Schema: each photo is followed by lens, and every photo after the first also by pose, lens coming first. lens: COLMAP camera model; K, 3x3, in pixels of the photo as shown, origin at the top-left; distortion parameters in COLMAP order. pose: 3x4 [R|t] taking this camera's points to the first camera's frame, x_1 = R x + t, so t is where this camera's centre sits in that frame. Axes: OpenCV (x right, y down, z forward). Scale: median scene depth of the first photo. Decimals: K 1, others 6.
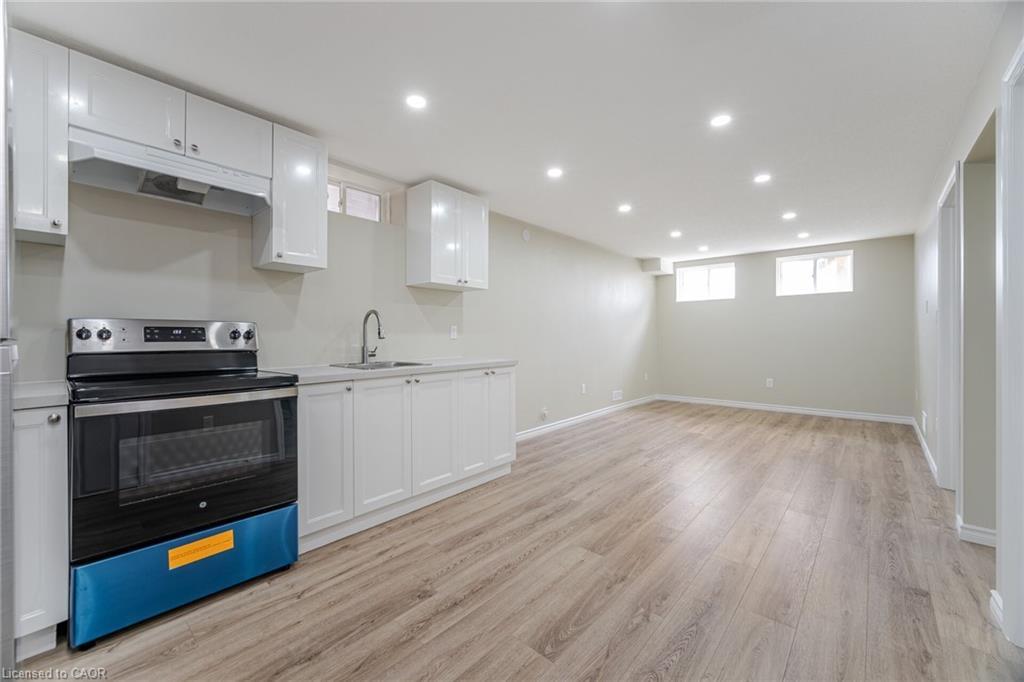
lens RADIAL K [[412.9, 0, 508.7], [0, 412.9, 337.8], [0, 0, 1]] dist [0.000672, 0.000059]
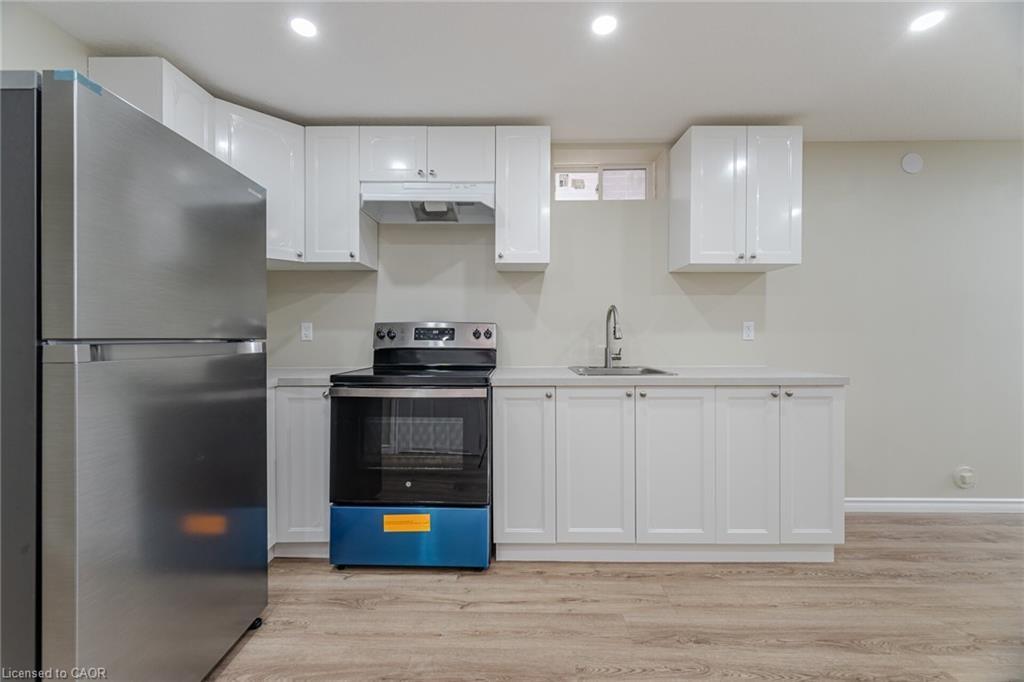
lens RADIAL K [[416.7, 0, 507.2], [0, 416.7, 337.9], [0, 0, 1]] dist [-0.000989, 0.000165]
pose [[0.648069, 0.007395, -0.761545, 0.231167], [-0.005412, 0.999972, 0.005105, -0.004328], [0.761562, 0.000813, 0.648092, 0.352854]]
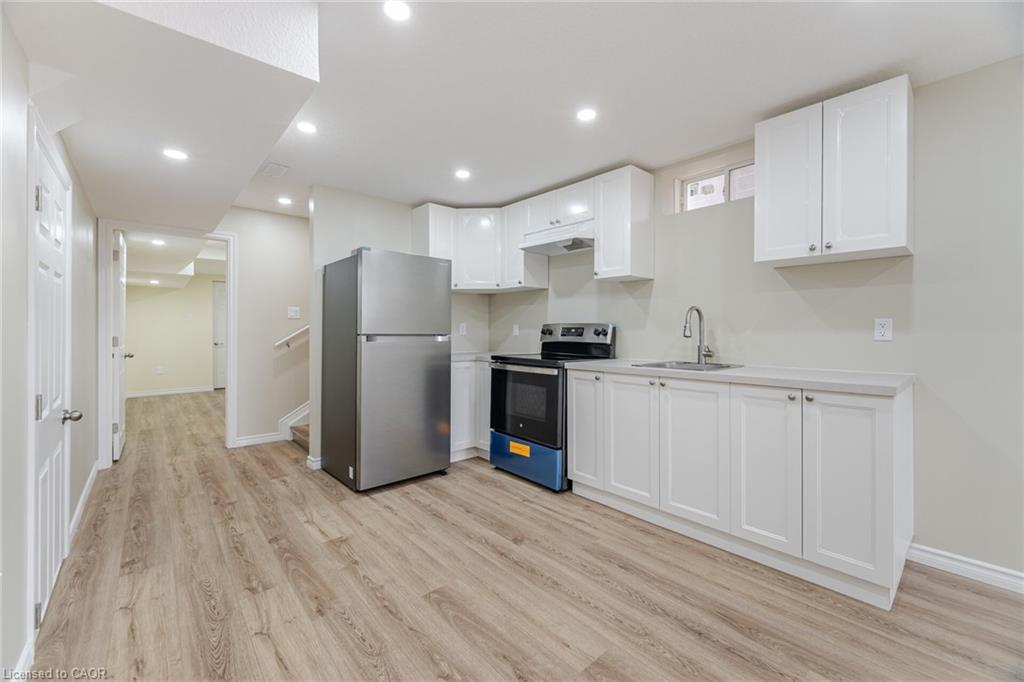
lens RADIAL K [[416.7, 0, 507.2], [0, 416.7, 337.9], [0, 0, 1]] dist [-0.000989, 0.000165]
pose [[-0.133548, 0.017761, -0.990883, 0.825677], [-0.007607, 0.999792, 0.018946, -0.013953], [0.991013, 0.010067, -0.133385, 0.896153]]
